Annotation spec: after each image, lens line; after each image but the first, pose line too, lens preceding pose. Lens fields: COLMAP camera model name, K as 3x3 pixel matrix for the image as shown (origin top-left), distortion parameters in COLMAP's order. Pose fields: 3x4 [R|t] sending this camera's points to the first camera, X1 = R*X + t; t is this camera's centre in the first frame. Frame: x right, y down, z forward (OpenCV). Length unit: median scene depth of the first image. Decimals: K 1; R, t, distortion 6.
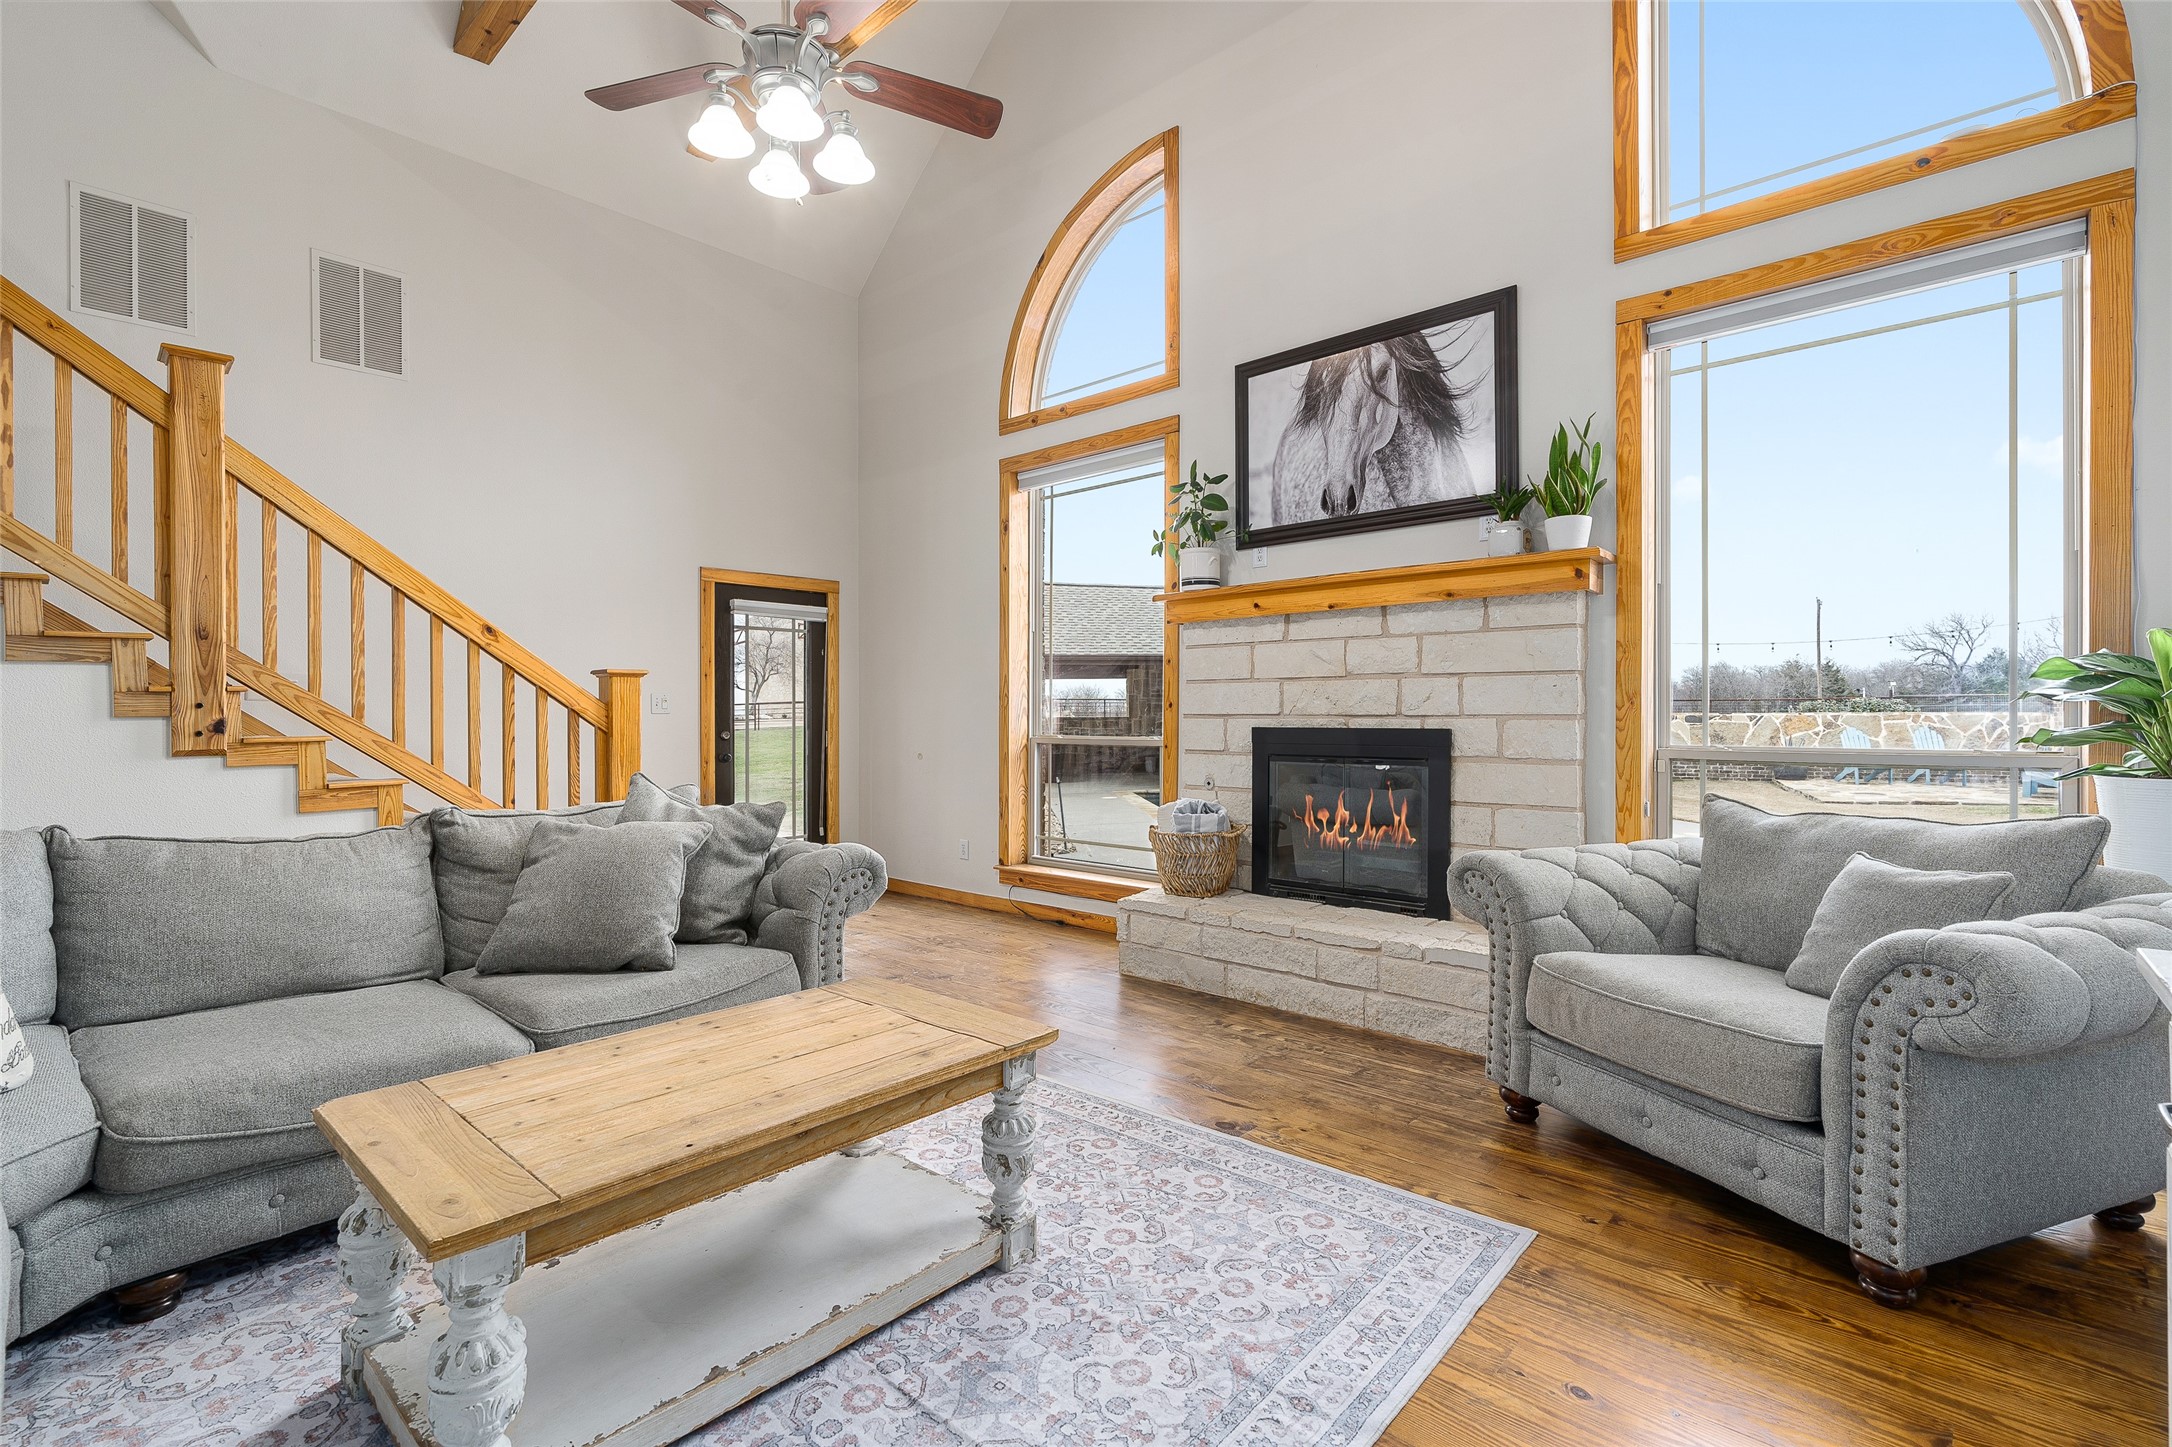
lens RADIAL K [[998.6, 0, 1089.2], [0, 998.6, 727.0], [0, 0, 1]] dist [-0.006287, 0.002767]
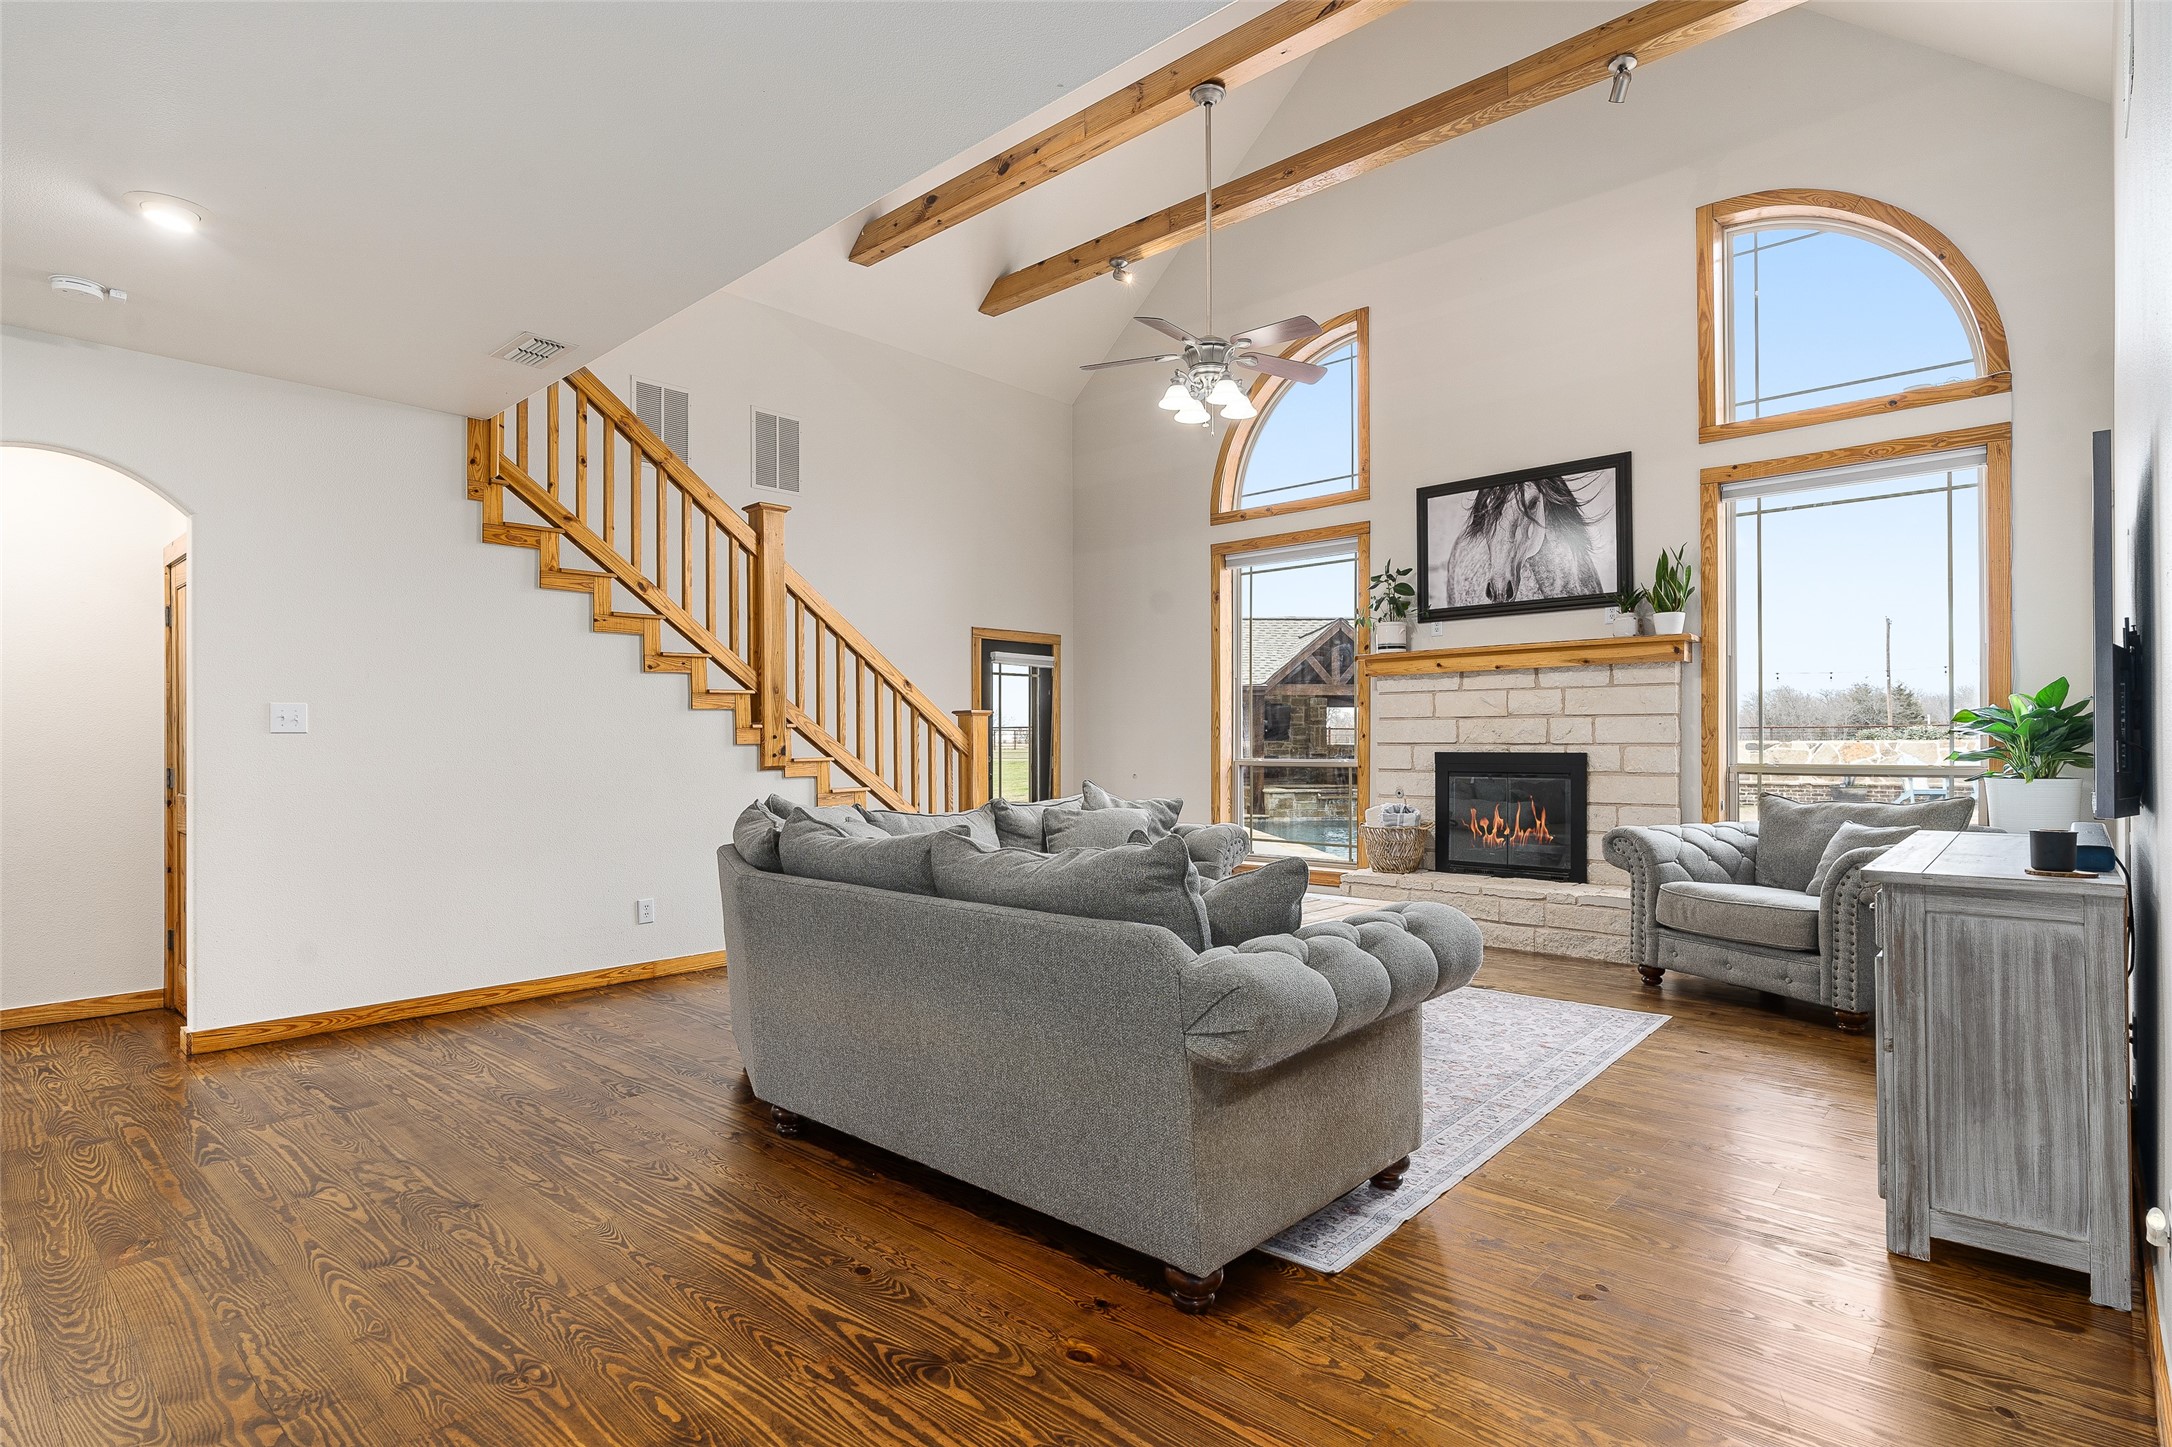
lens RADIAL K [[1092.1, 0, 1089.0], [0, 1092.1, 746.3], [0, 0, 1]] dist [-0.003319, 0.001250]
pose [[0.999998, -0.000233, -0.001864, -0.367381], [0.000216, 0.999959, -0.009092, 0.006737], [0.001866, 0.009092, 0.999957, -0.606562]]
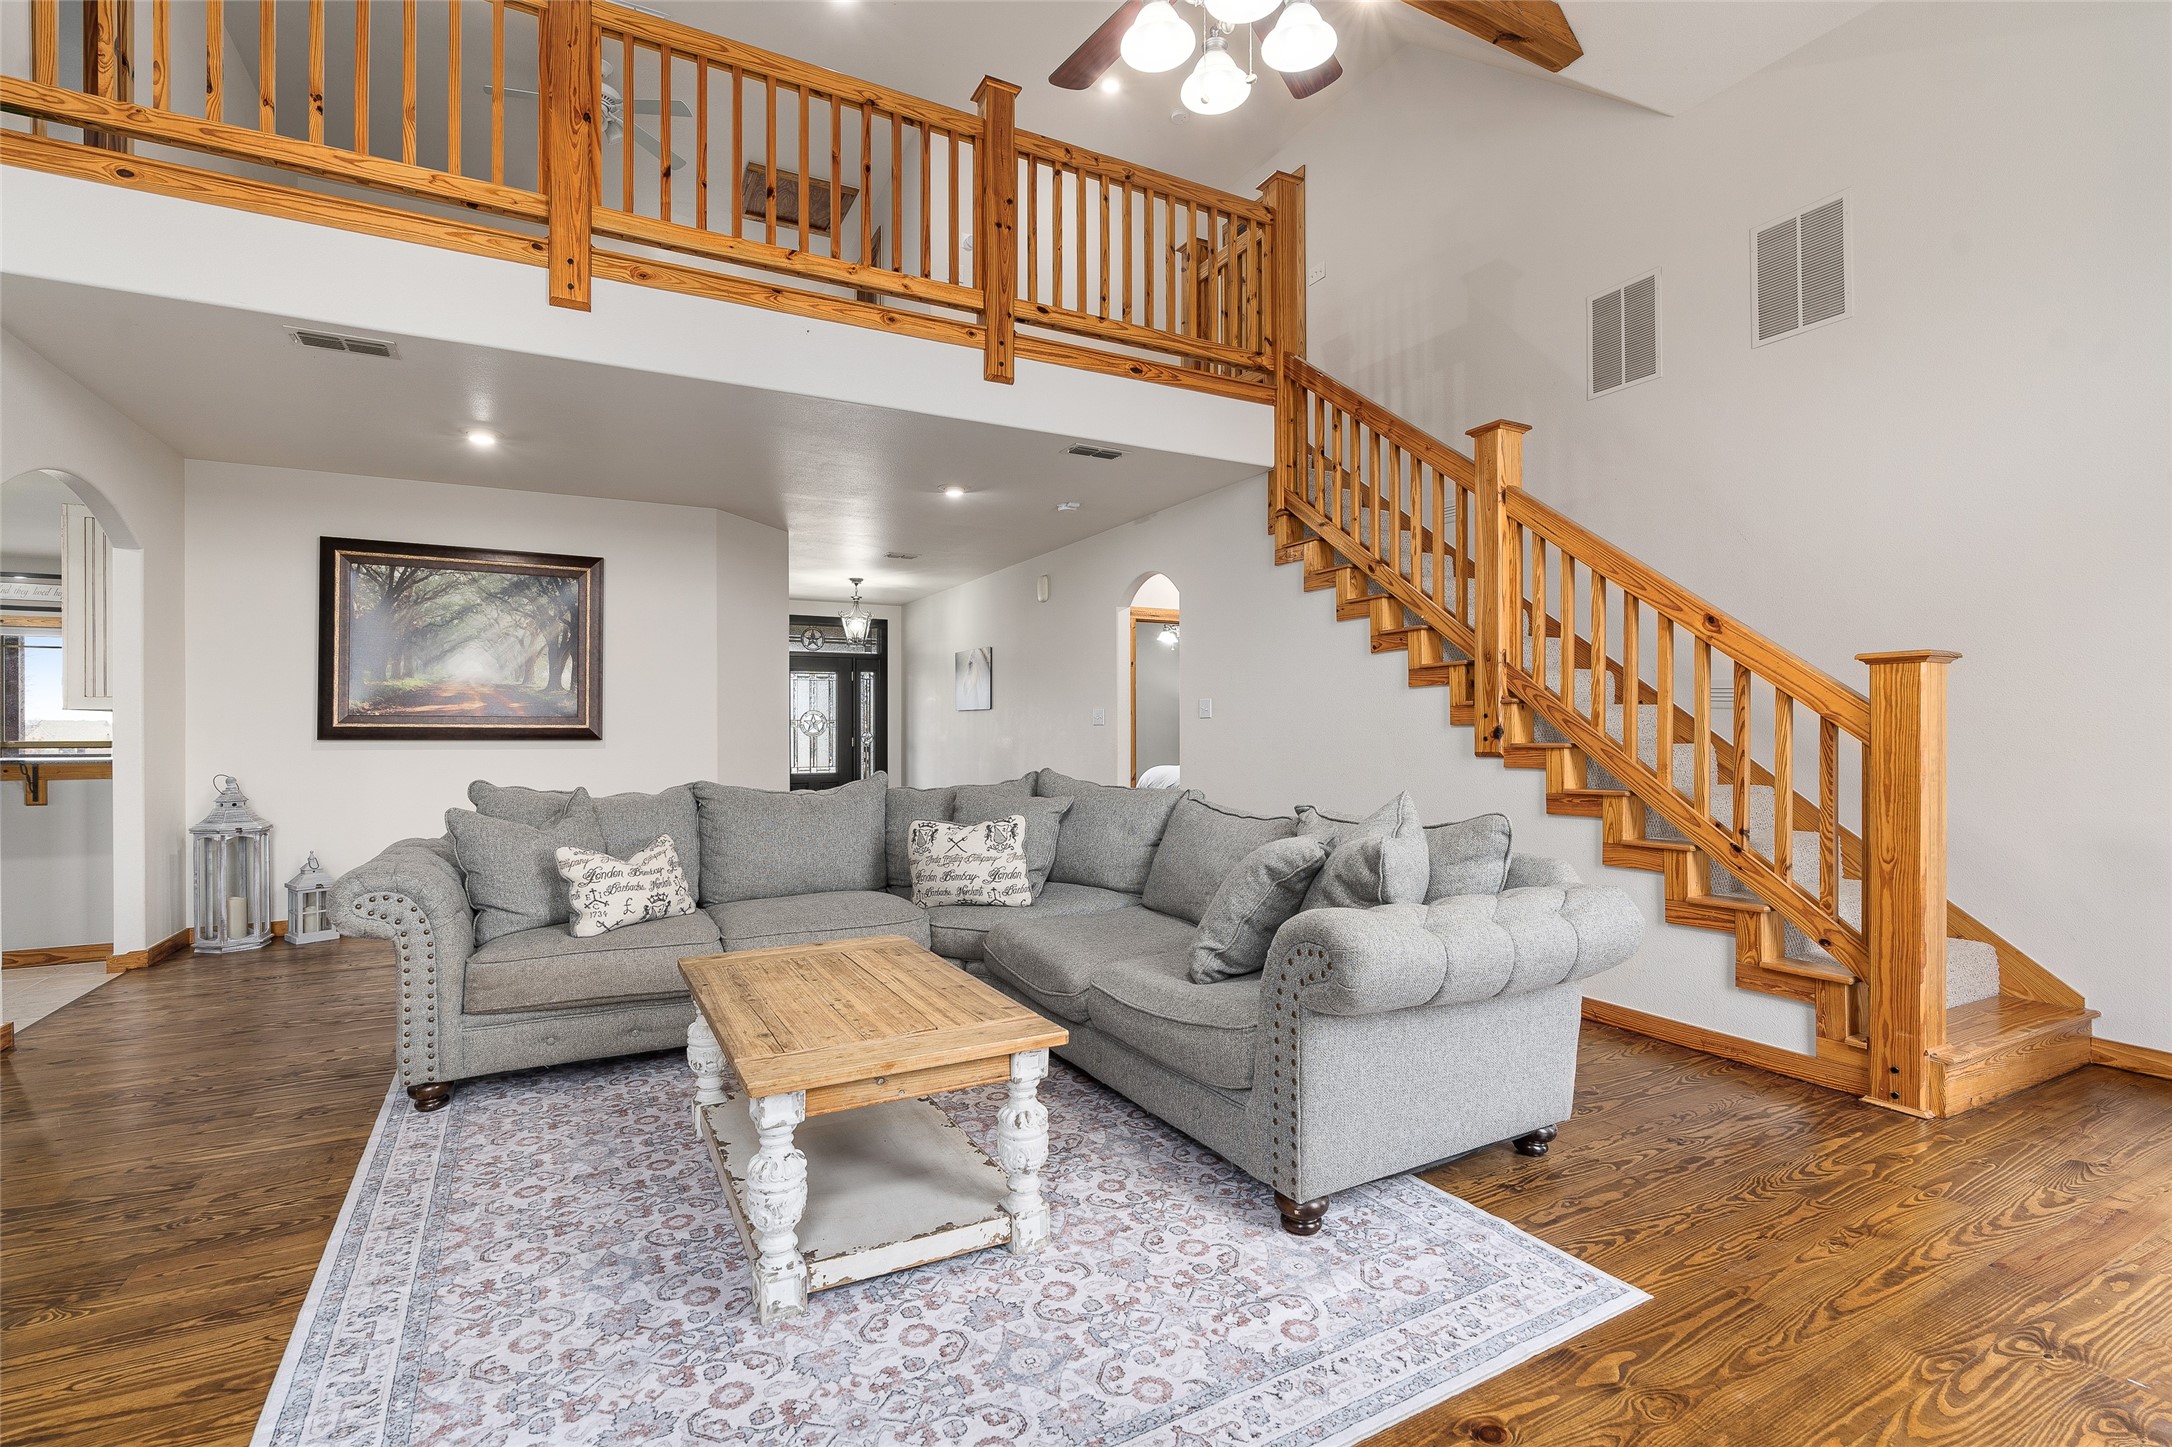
lens RADIAL K [[998.6, 0, 1083.8], [0, 998.6, 715.7], [0, 0, 1]] dist [-0.006287, 0.002767]
pose [[-0.353056, -0.009915, -0.935550, 0.378888], [-0.009405, 0.999931, -0.007048, -0.007928], [0.935555, 0.006310, -0.353125, 0.873172]]
